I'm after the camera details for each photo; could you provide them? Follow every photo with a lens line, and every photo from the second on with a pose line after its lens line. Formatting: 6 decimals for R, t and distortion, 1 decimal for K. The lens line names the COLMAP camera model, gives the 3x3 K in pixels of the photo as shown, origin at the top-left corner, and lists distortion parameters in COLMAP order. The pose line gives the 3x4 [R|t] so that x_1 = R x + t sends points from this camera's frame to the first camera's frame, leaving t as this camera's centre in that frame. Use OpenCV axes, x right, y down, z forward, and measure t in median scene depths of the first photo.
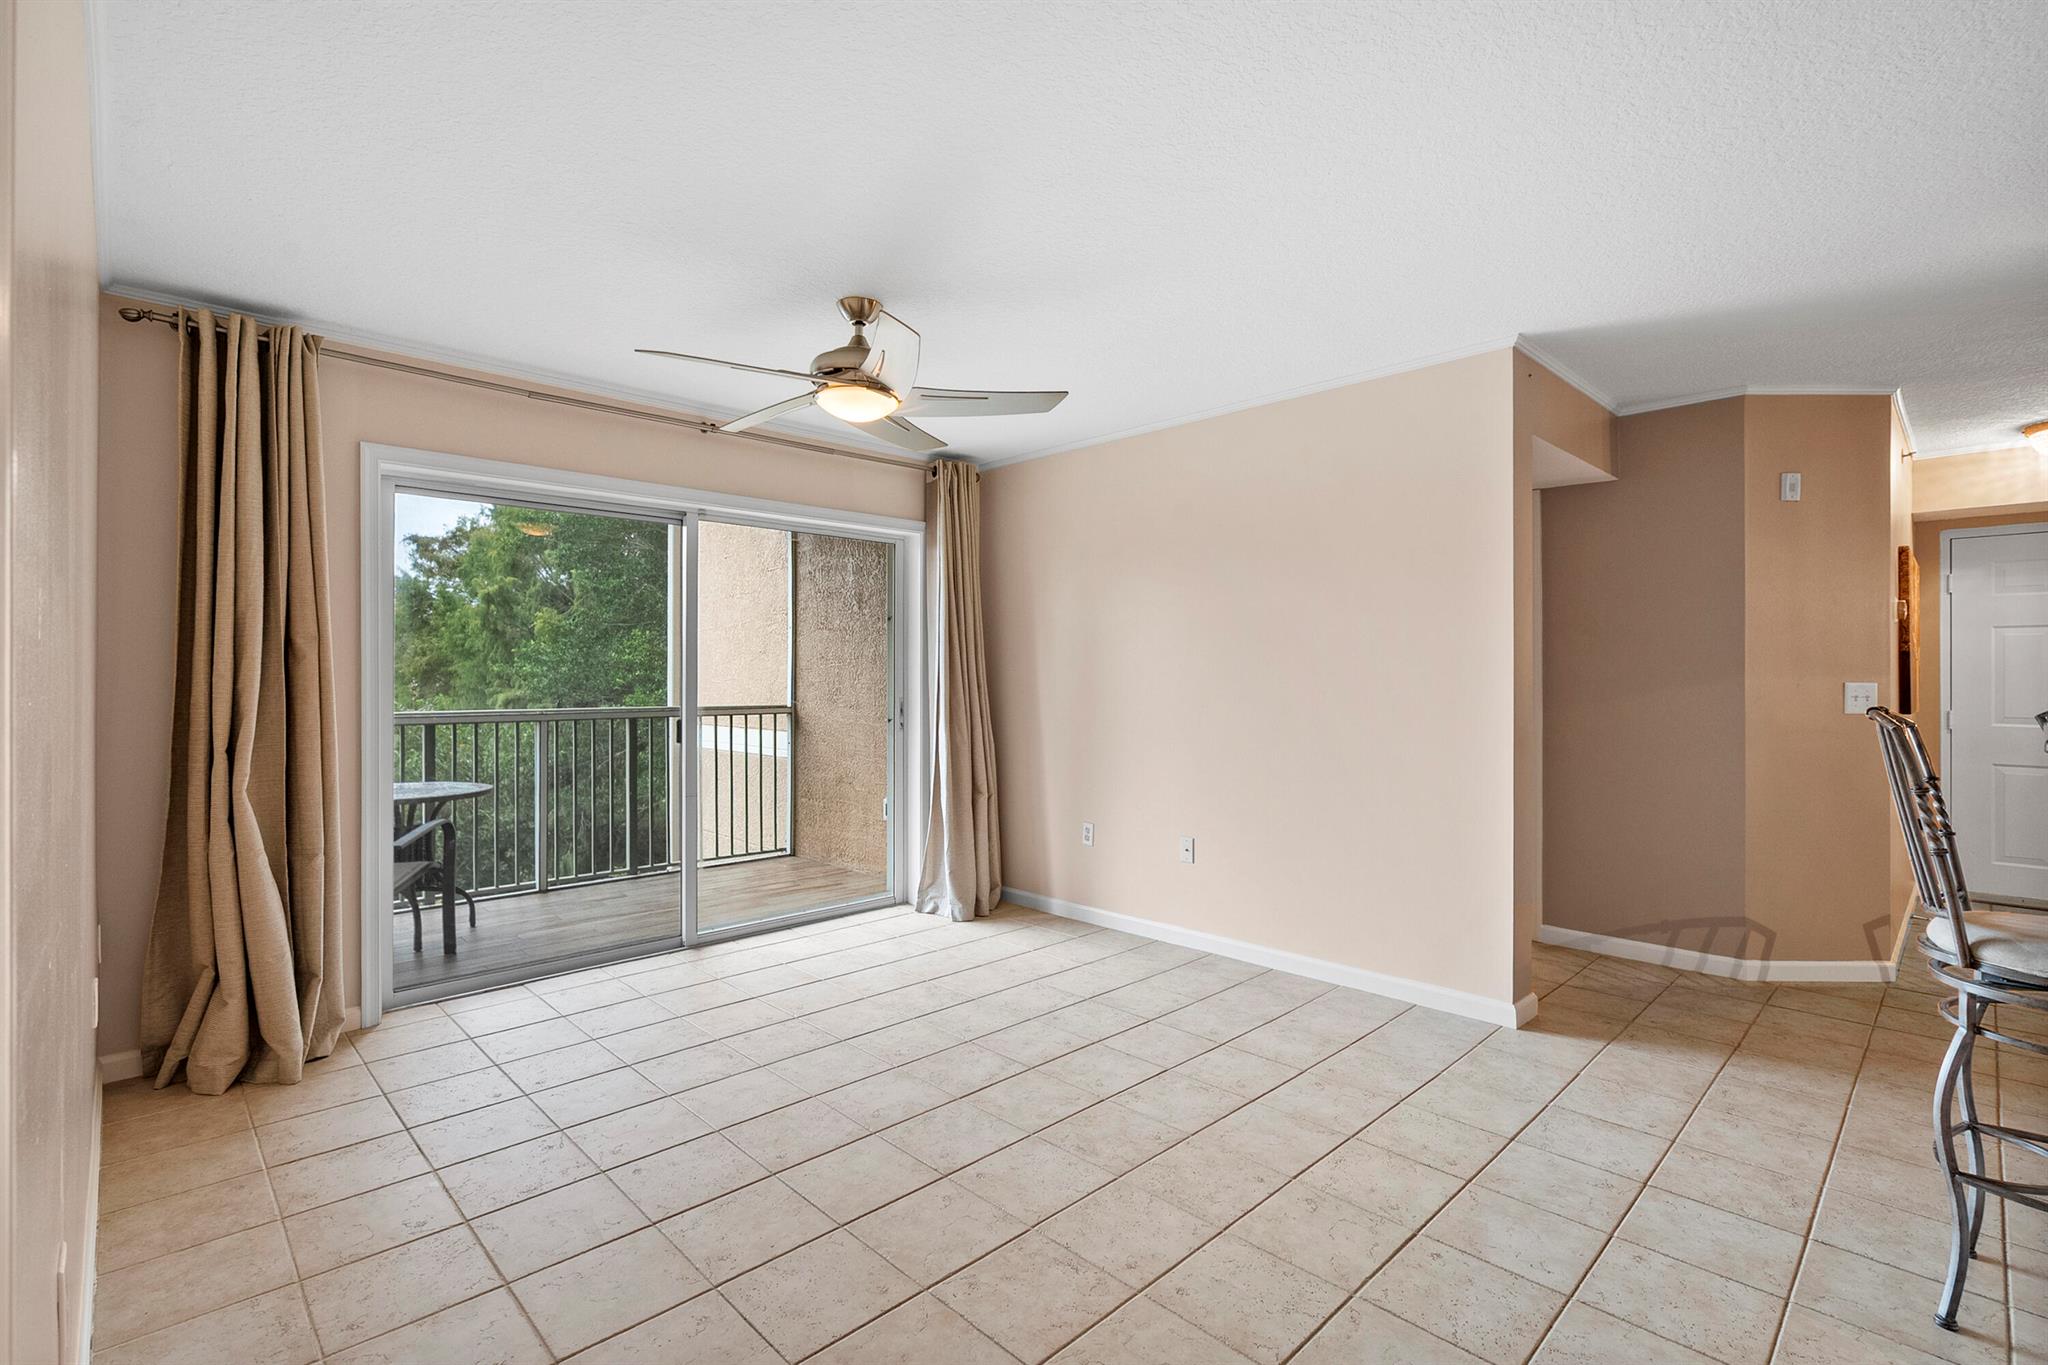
lens RADIAL K [[956.3, 0, 1024.0], [0, 956.3, 682.5], [0, 0, 1]] dist [0.000111, -0.000055]
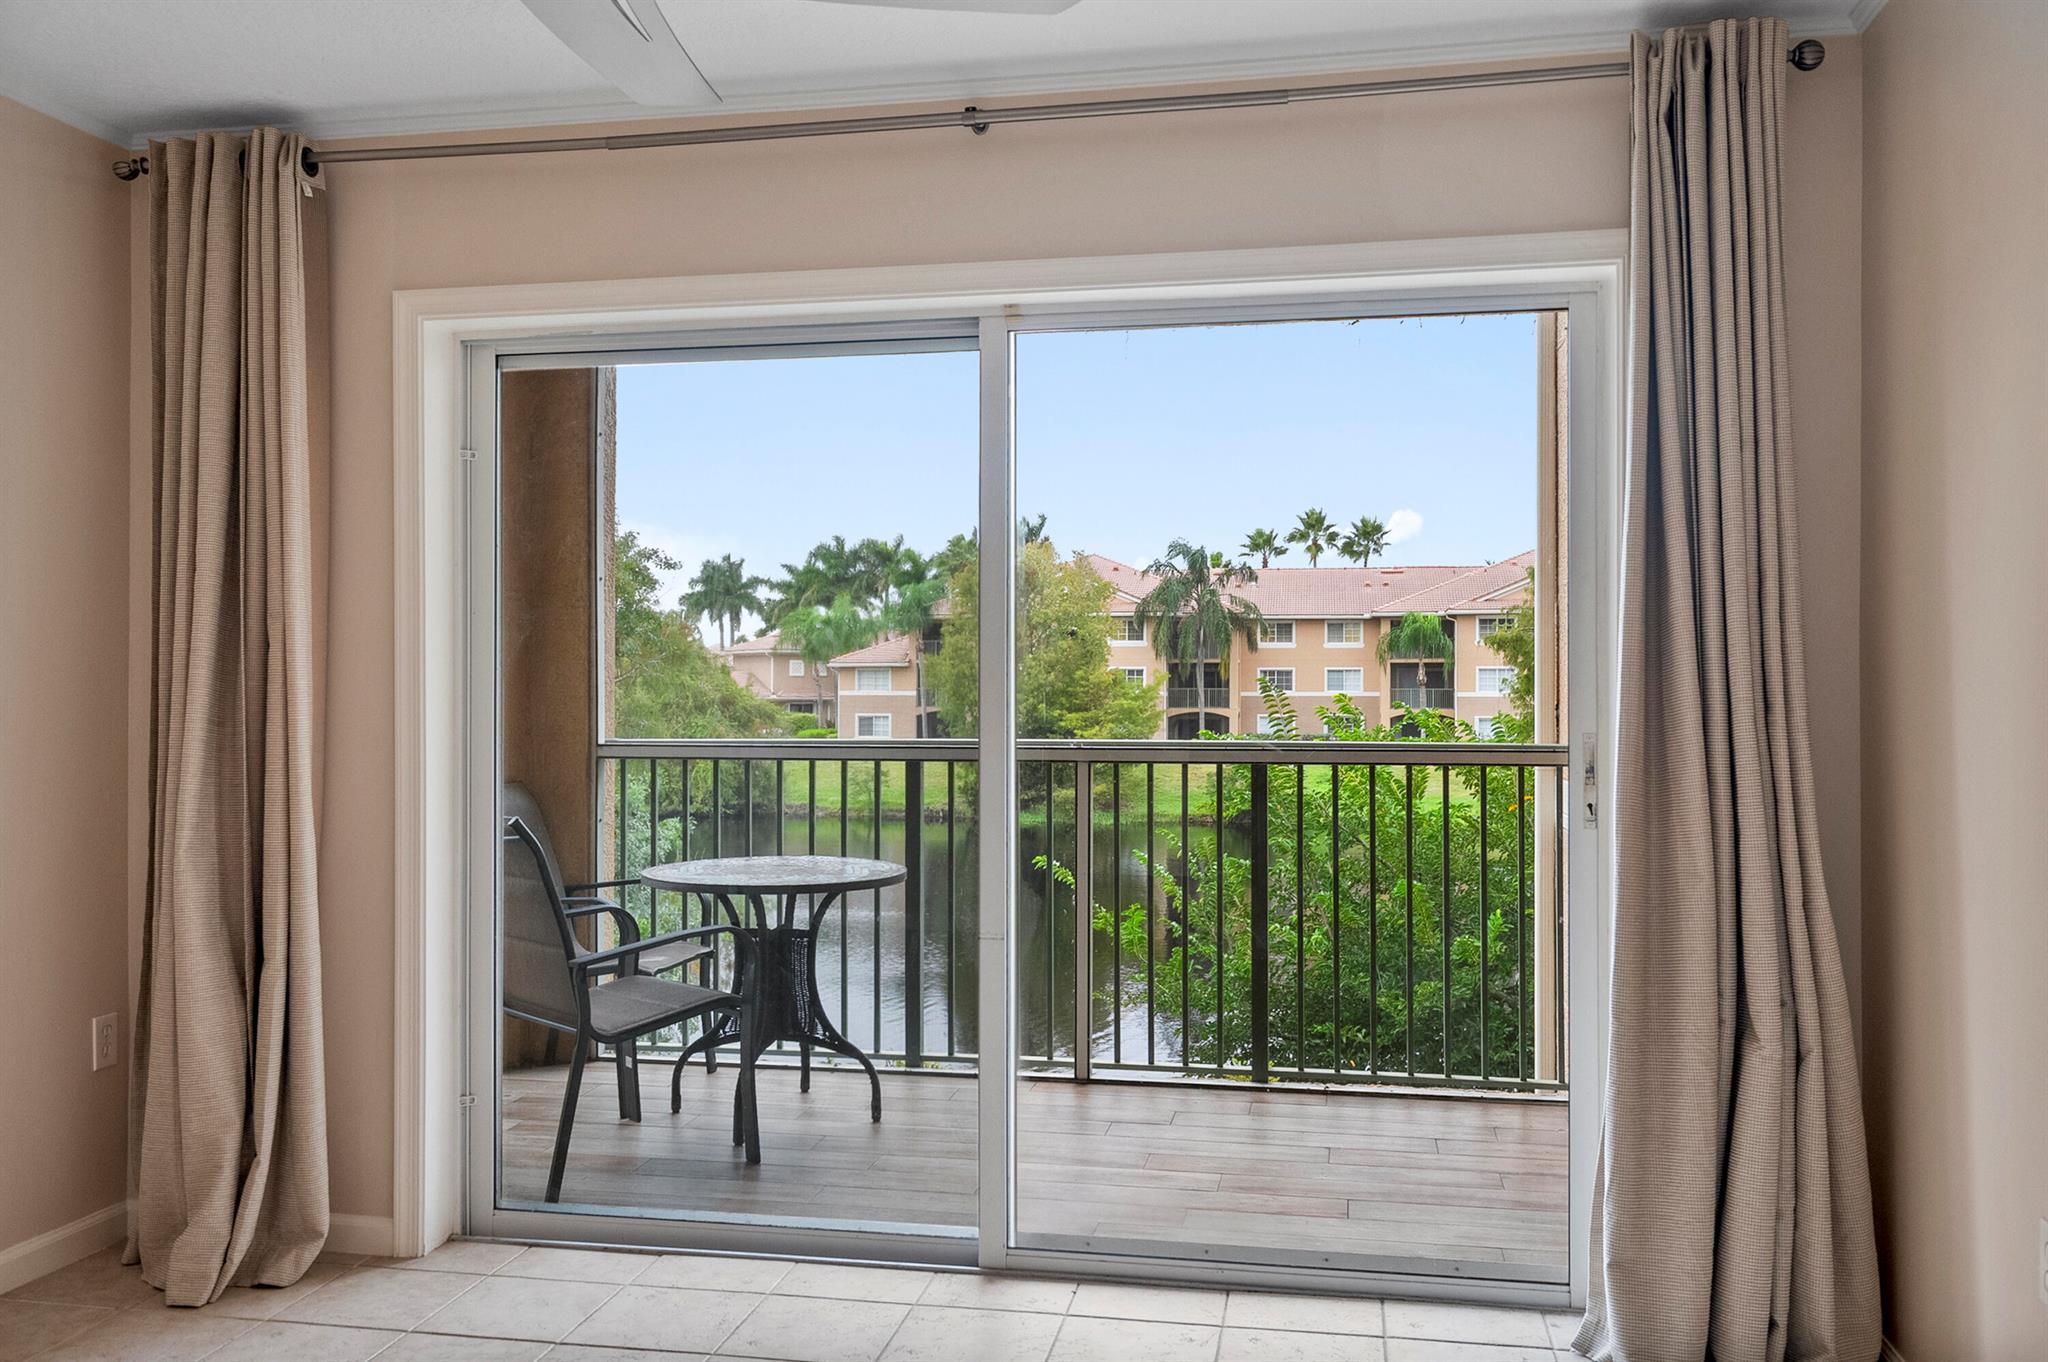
lens RADIAL K [[1676.9, 0, 1024.0], [0, 1676.9, 681.0], [0, 0, 1]] dist [-0.000333, 0.000274]
pose [[0.566861, -0.001154, -0.823813, 0.328632], [-0.004968, 0.999976, -0.004820, -0.000192], [0.823798, 0.006825, 0.566842, 0.578420]]
